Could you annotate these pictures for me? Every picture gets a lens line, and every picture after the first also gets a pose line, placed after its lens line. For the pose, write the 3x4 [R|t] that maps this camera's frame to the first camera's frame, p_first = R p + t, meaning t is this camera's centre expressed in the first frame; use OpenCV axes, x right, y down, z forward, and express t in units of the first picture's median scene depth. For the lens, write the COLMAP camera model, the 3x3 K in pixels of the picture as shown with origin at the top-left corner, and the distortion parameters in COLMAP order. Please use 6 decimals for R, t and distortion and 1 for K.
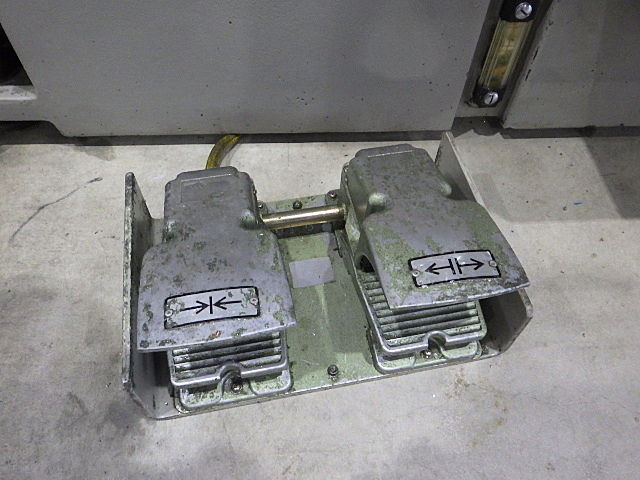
lens RADIAL K [[525.6, 0, 320.0], [0, 525.6, 240.0], [0, 0, 1]] dist [0.001300, -0.004567]
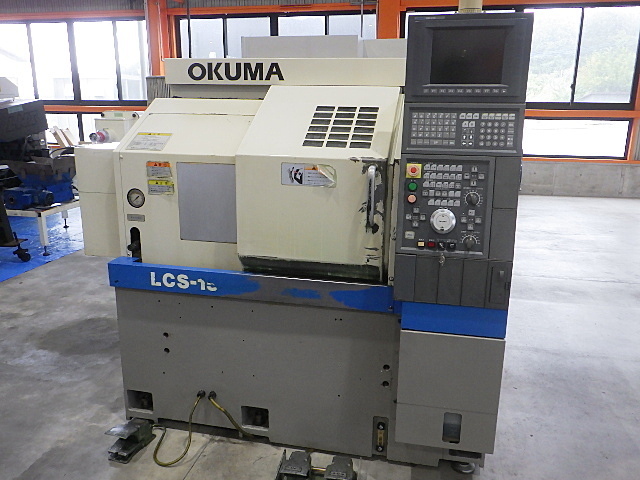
lens RADIAL K [[525.6, 0, 320.0], [0, 525.6, 240.0], [0, 0, 1]] dist [0.001300, -0.004567]
pose [[0.950466, 0.038098, -0.308486, 0.979035], [-0.223005, 0.774936, -0.591390, 0.844198], [0.216527, 0.630890, 0.745046, -2.685312]]
